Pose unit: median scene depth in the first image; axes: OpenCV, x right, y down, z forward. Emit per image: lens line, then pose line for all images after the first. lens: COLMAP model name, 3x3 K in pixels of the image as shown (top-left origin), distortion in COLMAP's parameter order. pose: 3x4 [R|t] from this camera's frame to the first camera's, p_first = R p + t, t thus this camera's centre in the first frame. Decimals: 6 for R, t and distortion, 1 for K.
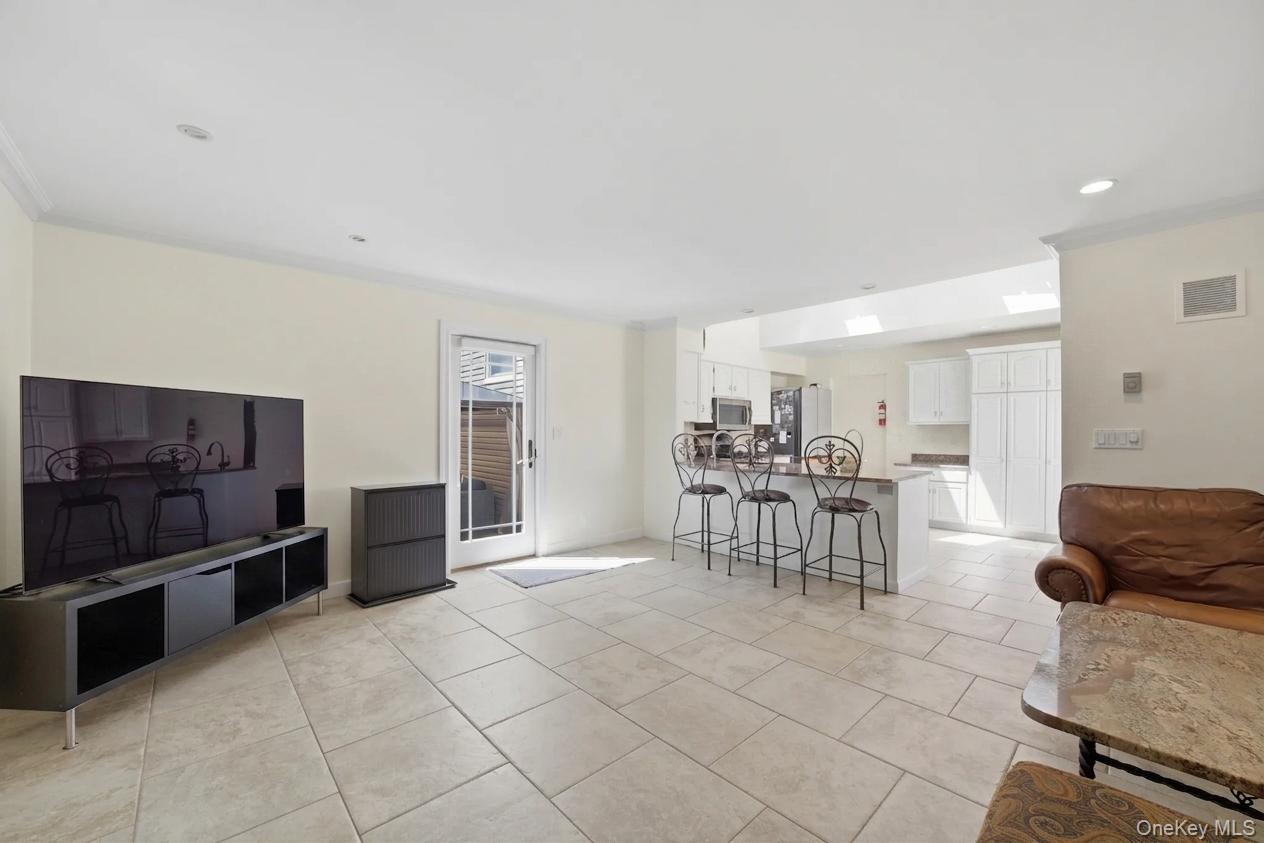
lens RADIAL K [[497.9, 0, 634.4], [0, 497.9, 431.1], [0, 0, 1]] dist [-0.027319, -0.000025]
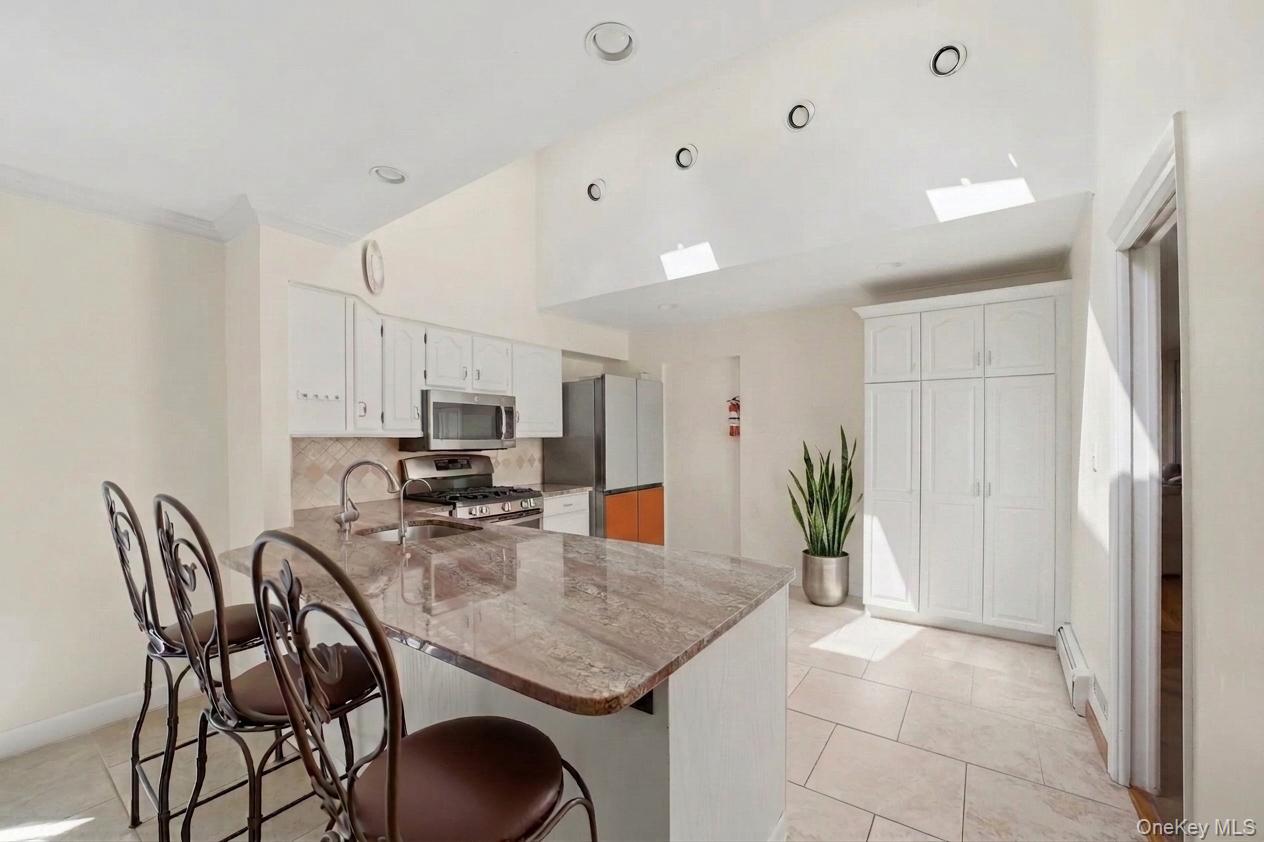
lens RADIAL K [[497.9, 0, 634.4], [0, 497.9, 430.6], [0, 0, 1]] dist [-0.027319, -0.000025]
pose [[0.980142, -0.008363, 0.198121, 0.260987], [0.009994, 0.999924, -0.007237, -0.017258], [-0.198046, 0.009074, 0.980151, 0.418315]]
